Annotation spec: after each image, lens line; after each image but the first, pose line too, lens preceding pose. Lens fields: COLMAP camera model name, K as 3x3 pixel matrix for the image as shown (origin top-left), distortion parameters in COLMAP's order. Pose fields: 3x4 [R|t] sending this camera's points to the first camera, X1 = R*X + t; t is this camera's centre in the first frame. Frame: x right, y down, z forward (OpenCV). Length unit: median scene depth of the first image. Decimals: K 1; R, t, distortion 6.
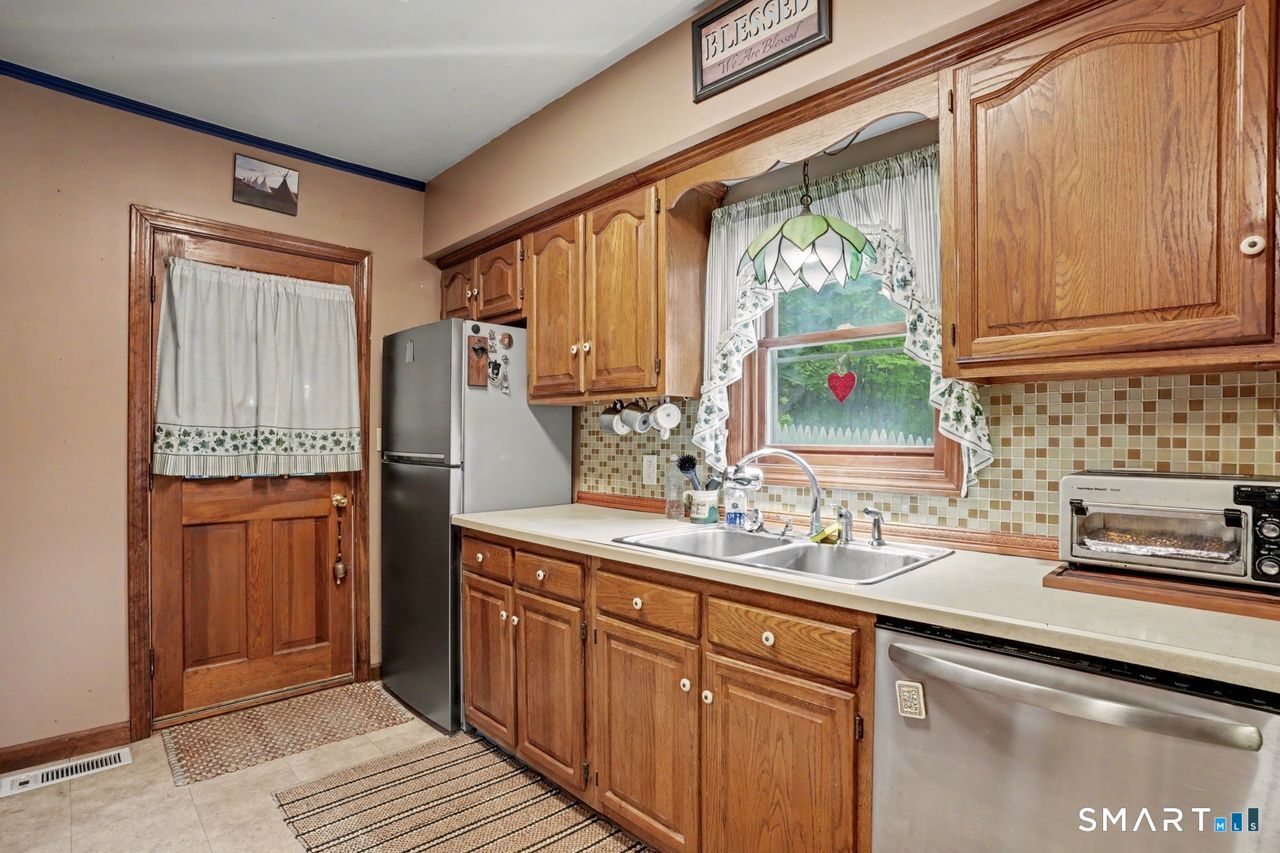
lens RADIAL K [[630.8, 0, 646.2], [0, 630.8, 439.5], [0, 0, 1]] dist [-0.058931, 0.017878]
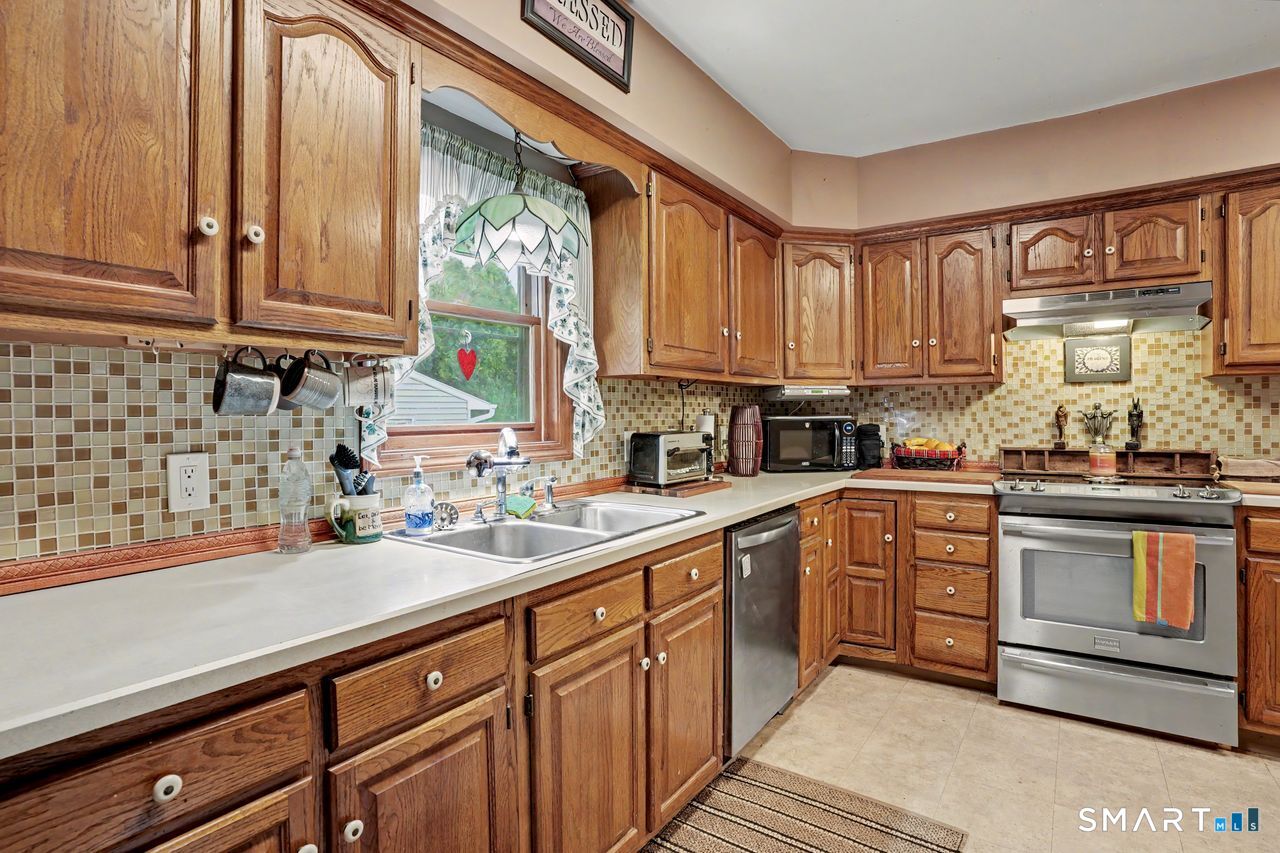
lens RADIAL K [[630.8, 0, 649.5], [0, 630.8, 423.4], [0, 0, 1]] dist [-0.058931, 0.017878]
pose [[-0.199419, -0.015758, 0.979788, -0.669793], [0.012972, 0.999741, 0.018719, -0.005557], [-0.979828, 0.016443, -0.199163, 0.875142]]
